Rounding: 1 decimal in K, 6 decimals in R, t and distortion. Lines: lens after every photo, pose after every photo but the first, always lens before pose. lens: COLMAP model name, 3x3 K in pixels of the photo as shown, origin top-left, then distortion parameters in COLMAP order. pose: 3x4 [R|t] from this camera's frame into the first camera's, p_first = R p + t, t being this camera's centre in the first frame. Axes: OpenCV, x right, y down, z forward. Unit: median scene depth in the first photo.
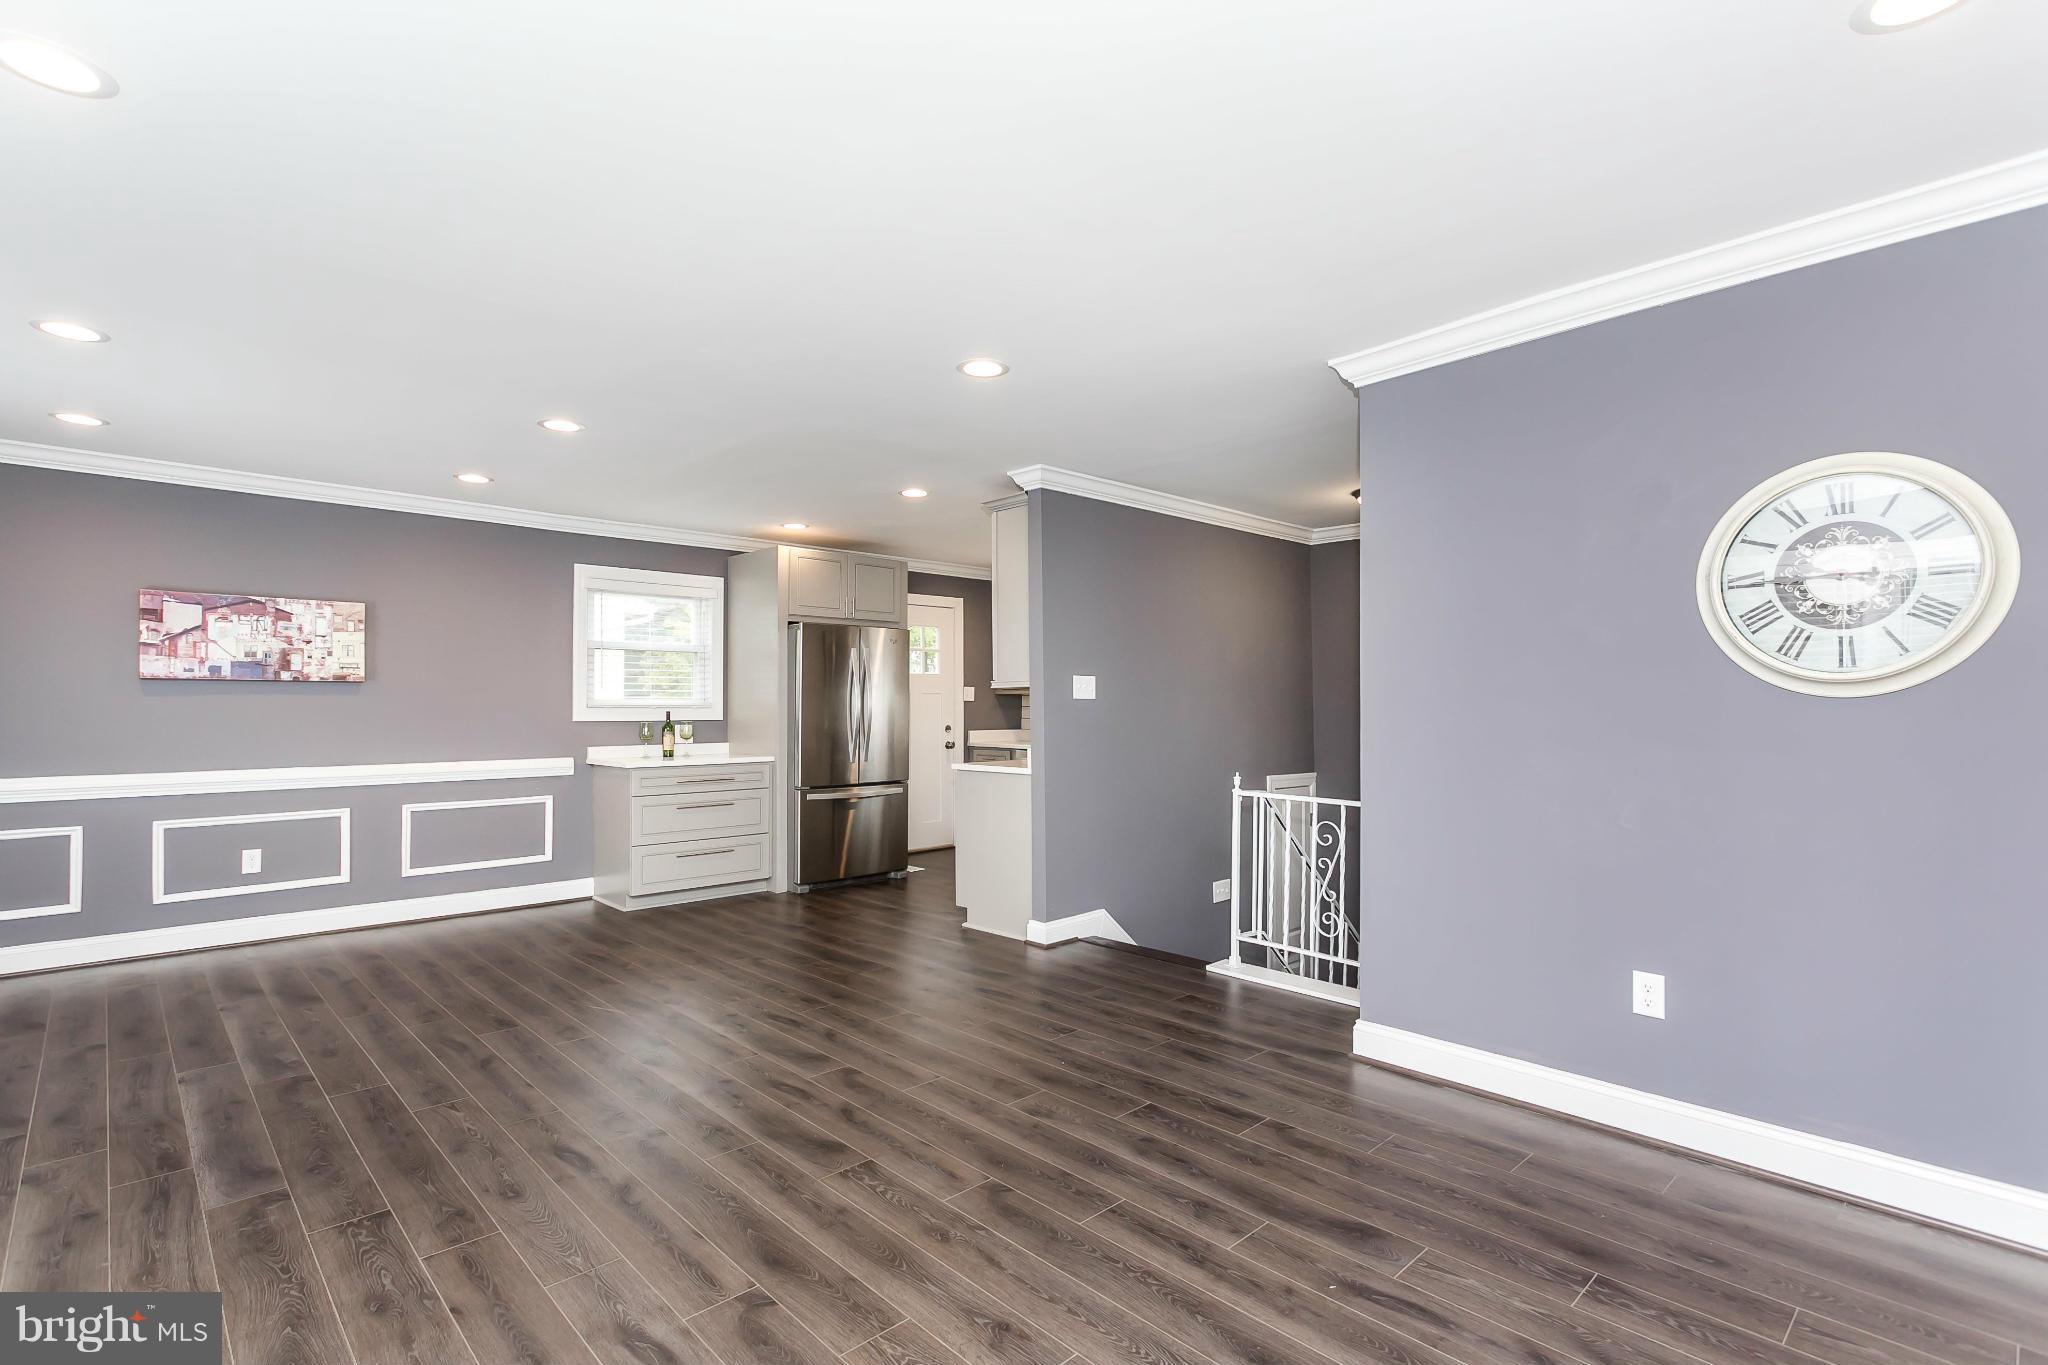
lens RADIAL K [[963.7, 0, 1007.4], [0, 963.7, 689.8], [0, 0, 1]] dist [0.009193, -0.000474]
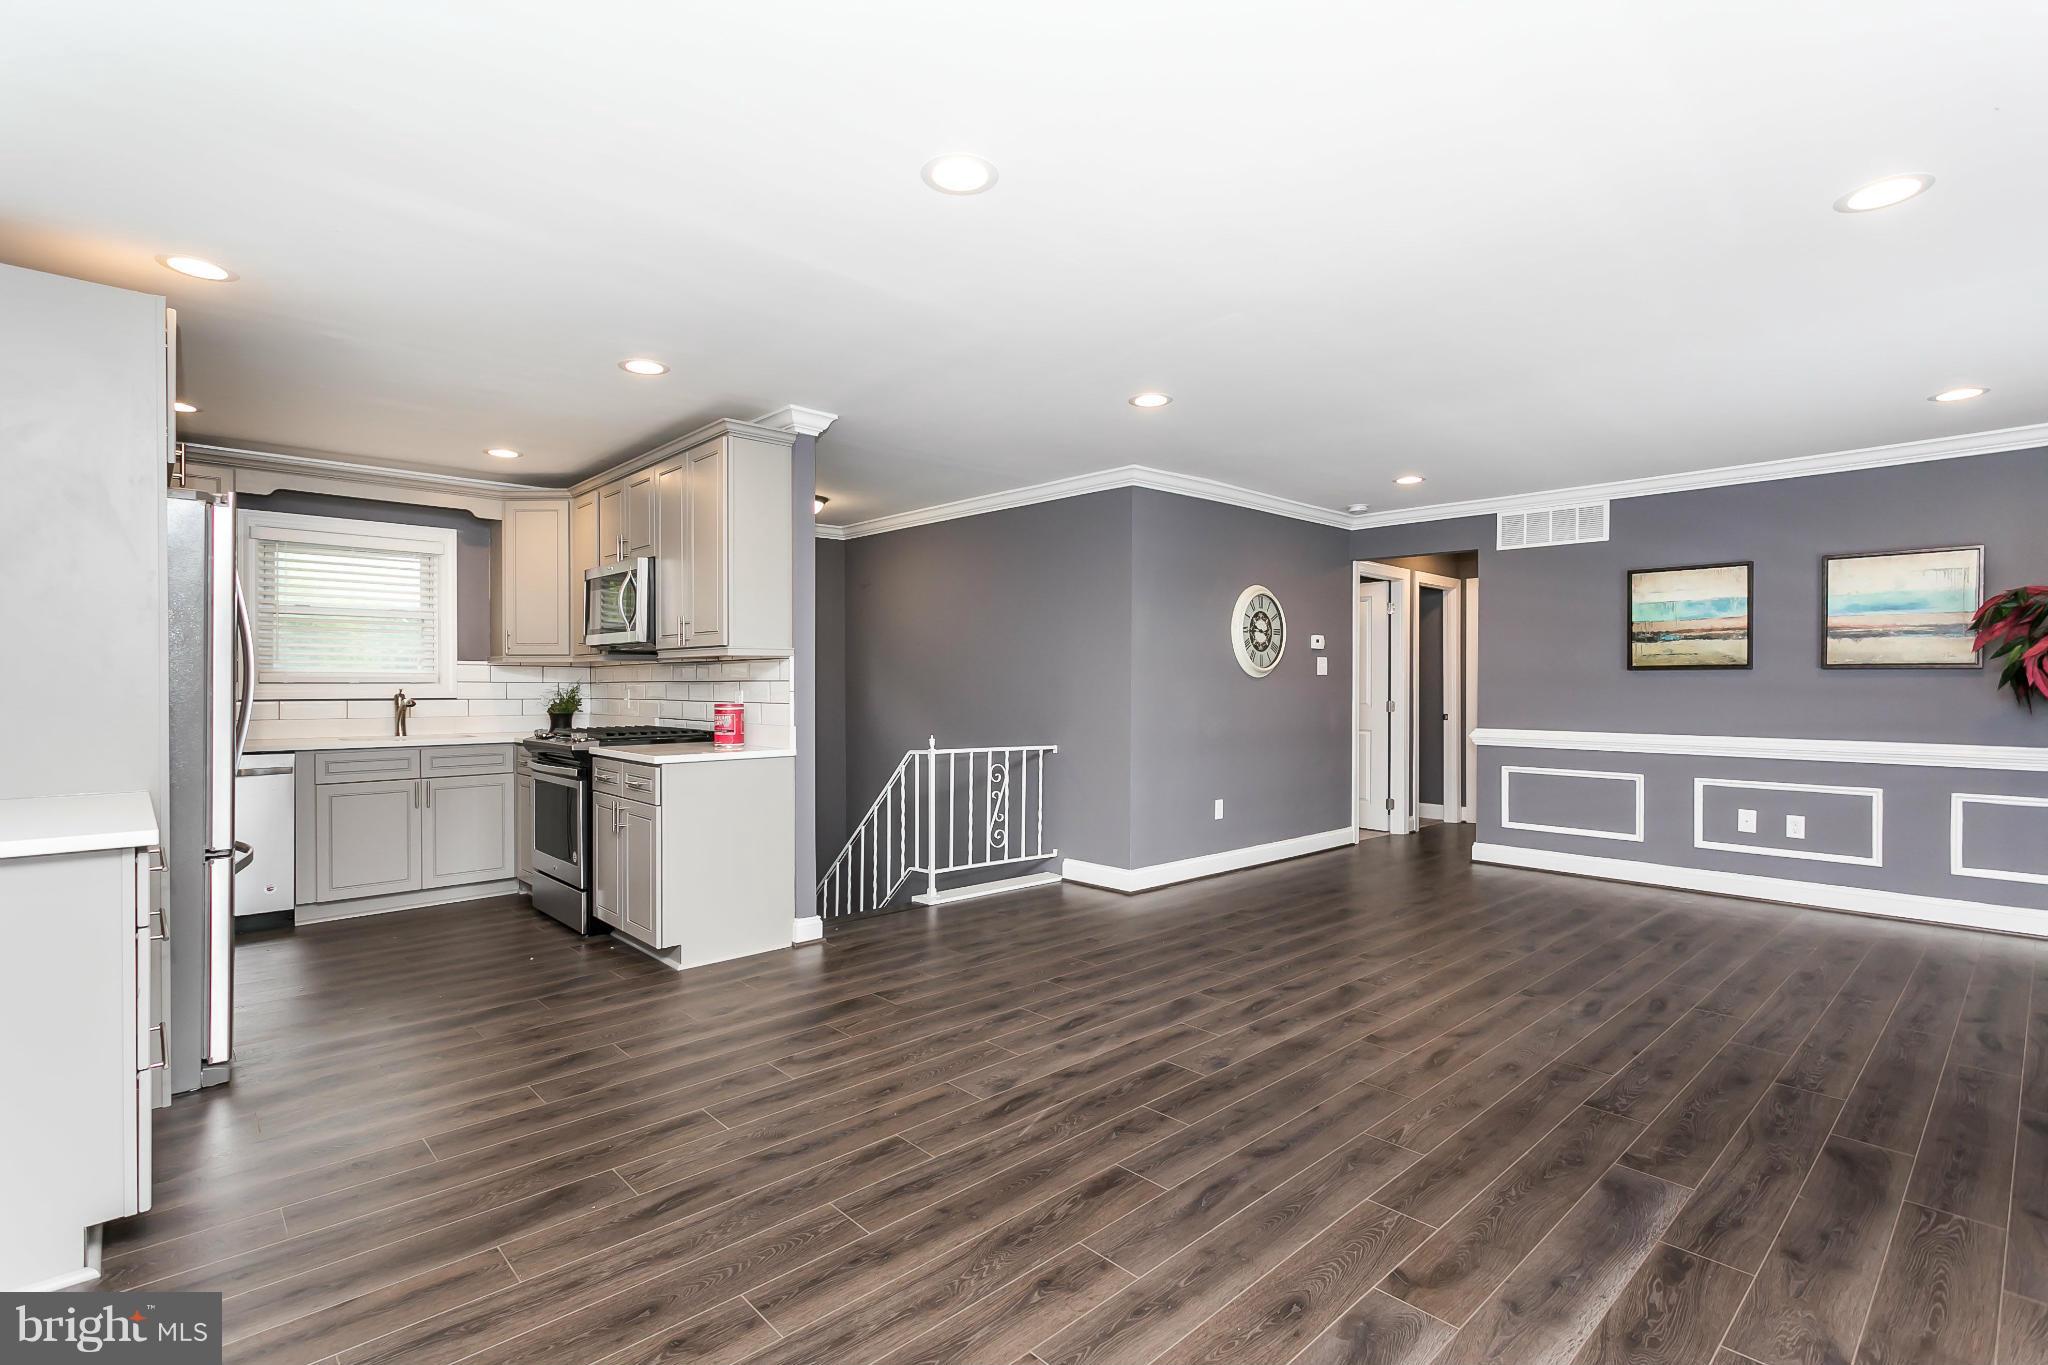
lens RADIAL K [[963.7, 0, 1007.4], [0, 963.7, 689.8], [0, 0, 1]] dist [0.009193, -0.000474]
pose [[0.007075, -0.000820, 0.999975, -0.885227], [-0.016276, 0.999867, 0.000935, 0.024620], [-0.999843, -0.016283, 0.007060, 0.830302]]
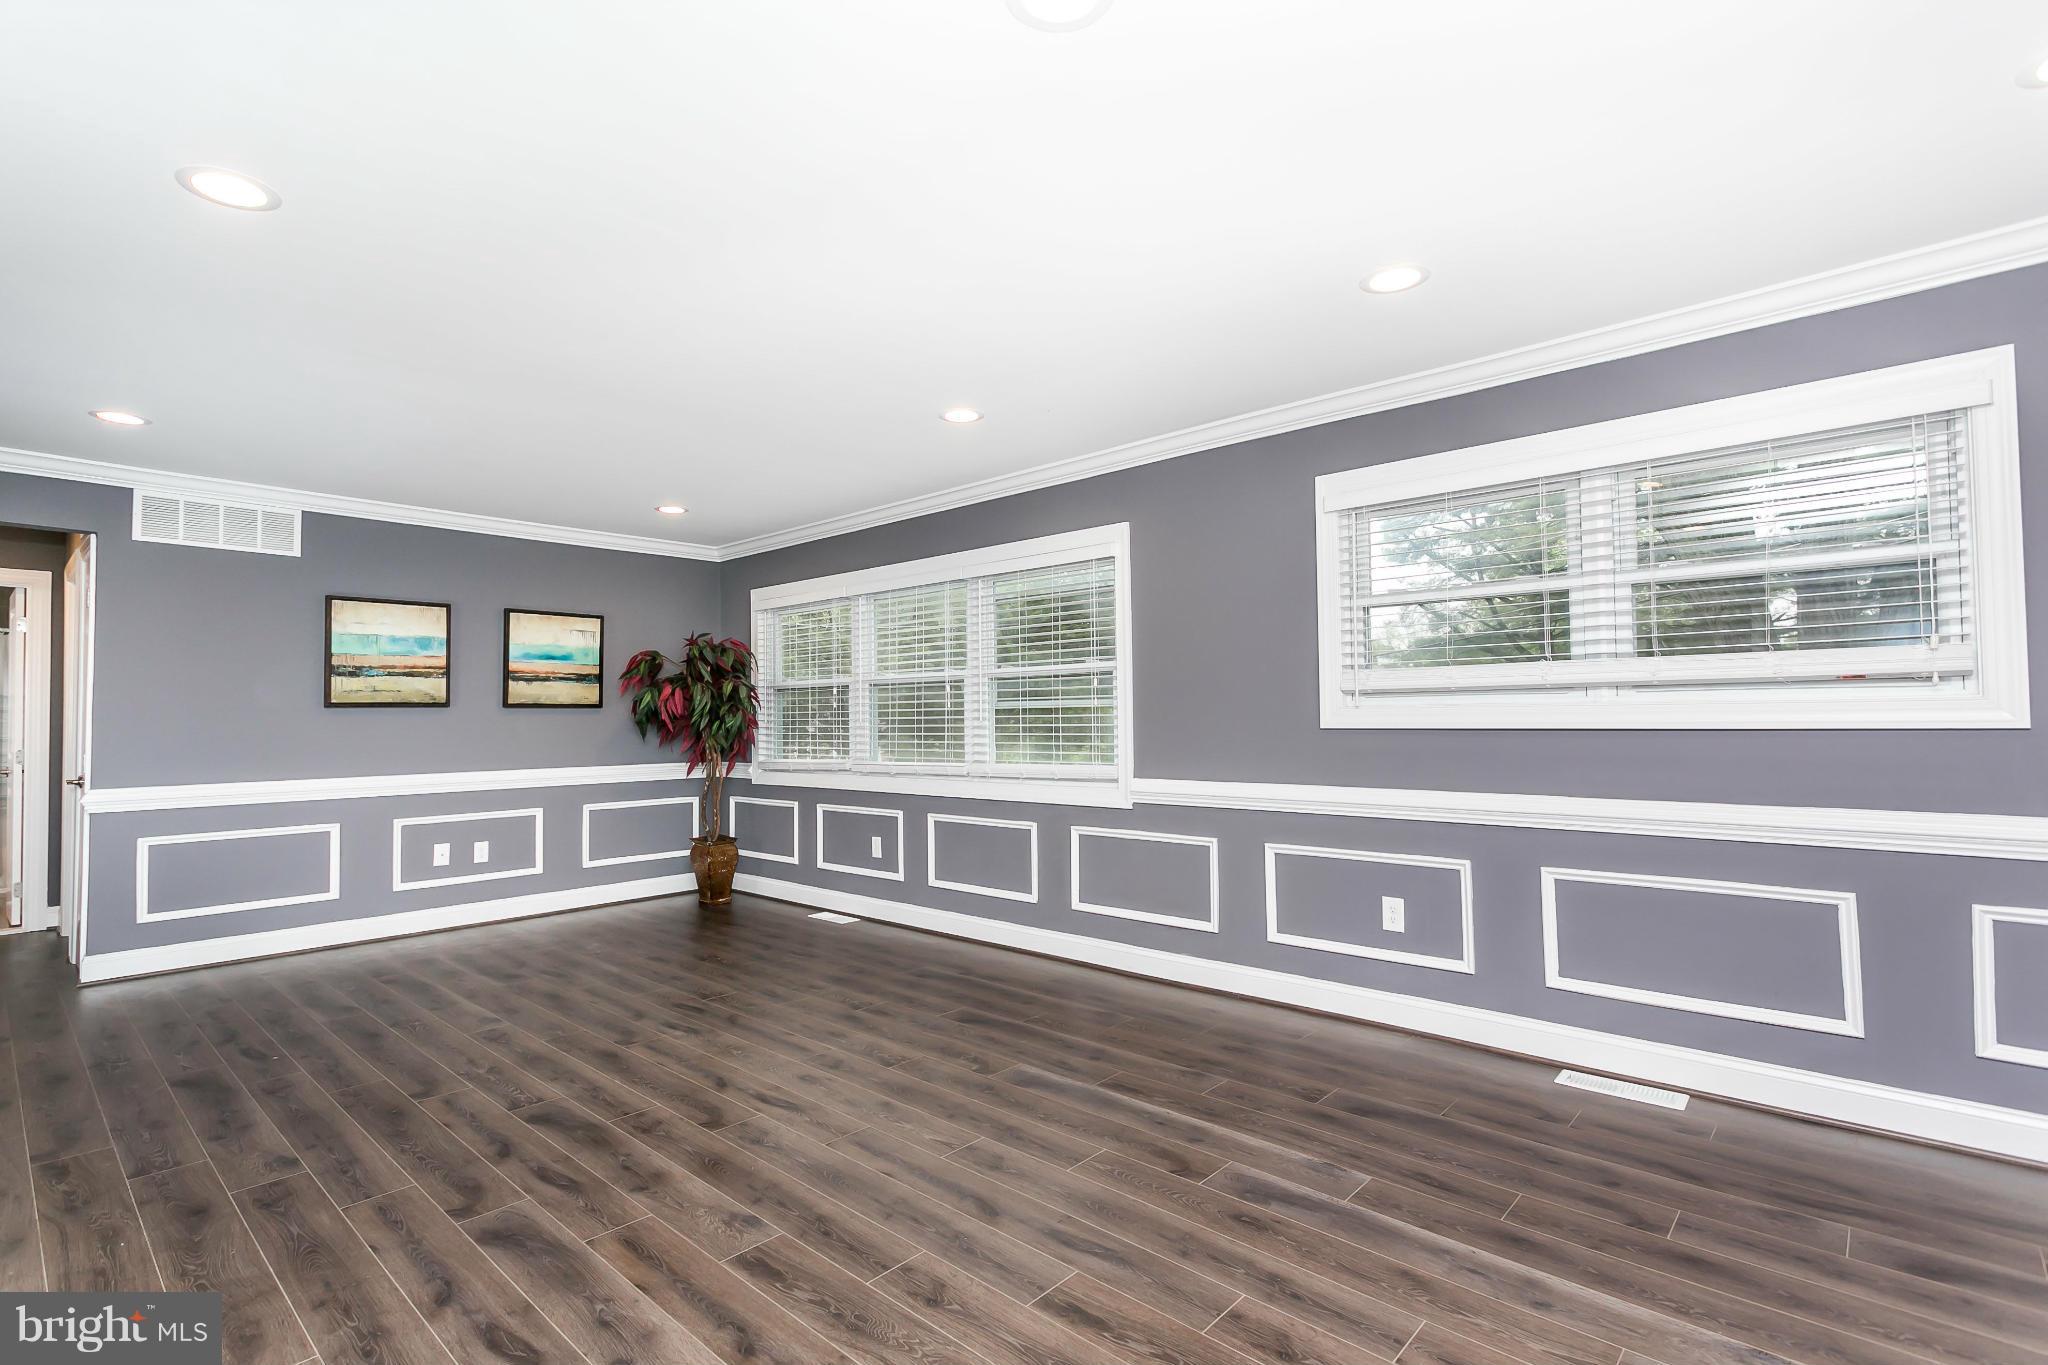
lens RADIAL K [[961.8, 0, 1018.4], [0, 961.8, 712.6], [0, 0, 1]] dist [0.006522, -0.000212]
pose [[-0.996619, 0.015014, -0.080779, -0.354095], [0.016417, 0.999725, -0.016731, 0.024714], [0.080506, -0.018000, -0.996592, 1.184481]]
